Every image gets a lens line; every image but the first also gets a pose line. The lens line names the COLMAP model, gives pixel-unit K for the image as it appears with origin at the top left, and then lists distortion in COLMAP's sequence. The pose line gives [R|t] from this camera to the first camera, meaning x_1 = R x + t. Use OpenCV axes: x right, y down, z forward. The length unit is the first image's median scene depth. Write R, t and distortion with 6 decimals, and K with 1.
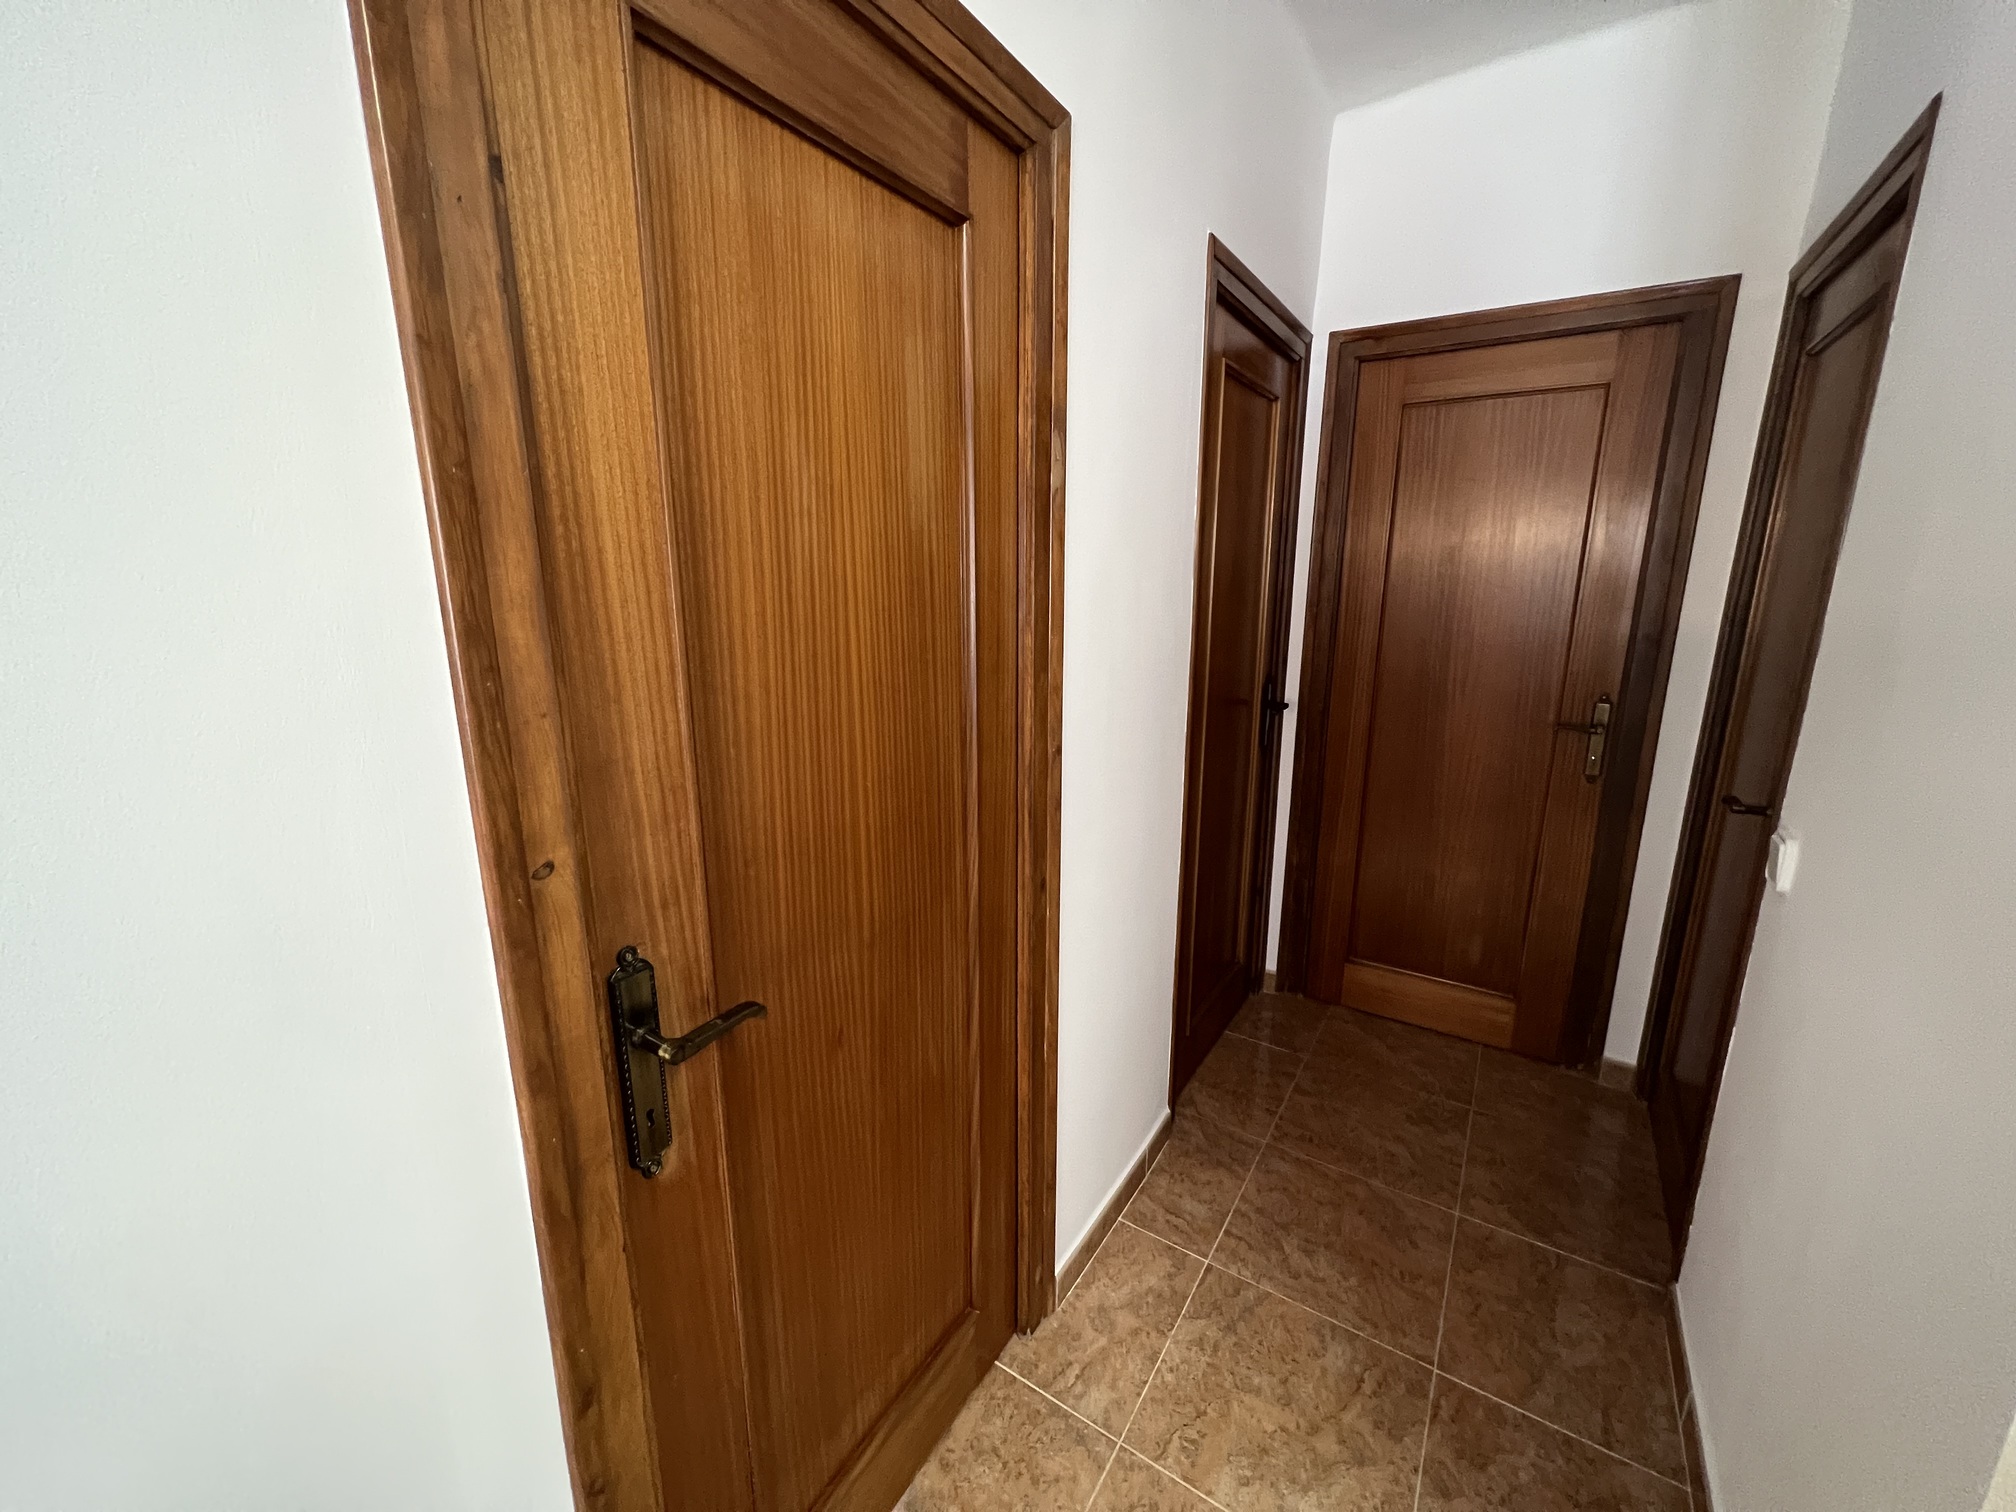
lens RADIAL K [[805.3, 0, 999.2], [0, 805.3, 754.1], [0, 0, 1]] dist [-0.002879, -0.000141]
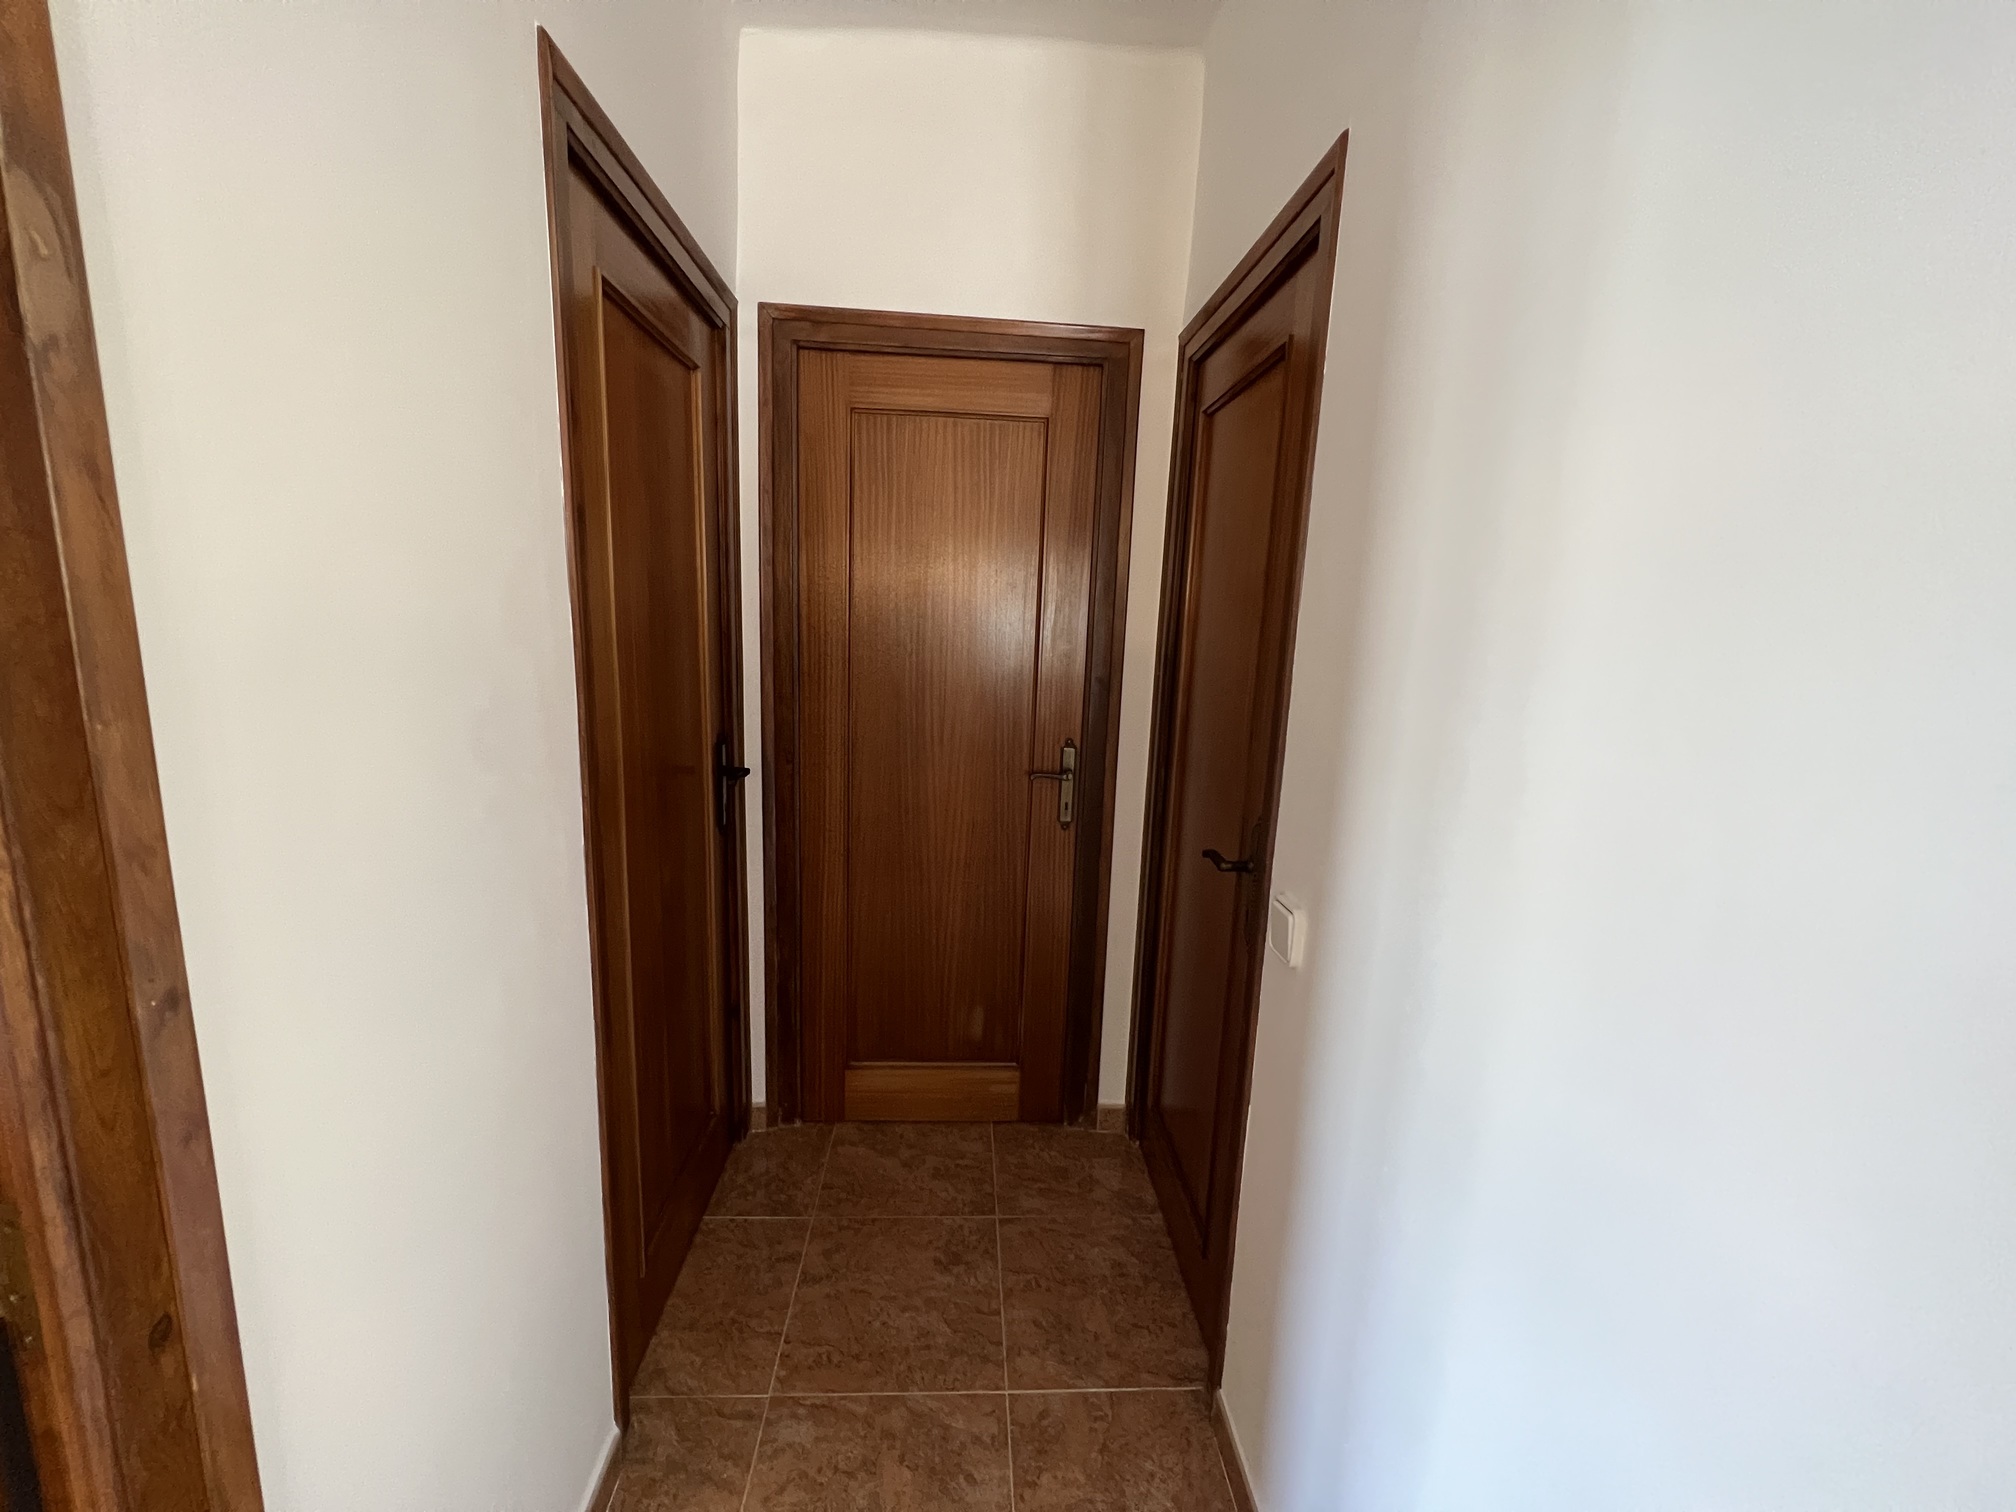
lens RADIAL K [[806.1, 0, 1007.2], [0, 806.1, 752.1], [0, 0, 1]] dist [0.001657, -0.000254]
pose [[0.800395, -0.067560, 0.595654, 0.108901], [0.093144, 0.995577, -0.012240, -0.051958], [-0.592192, 0.065278, 0.803148, 0.256934]]
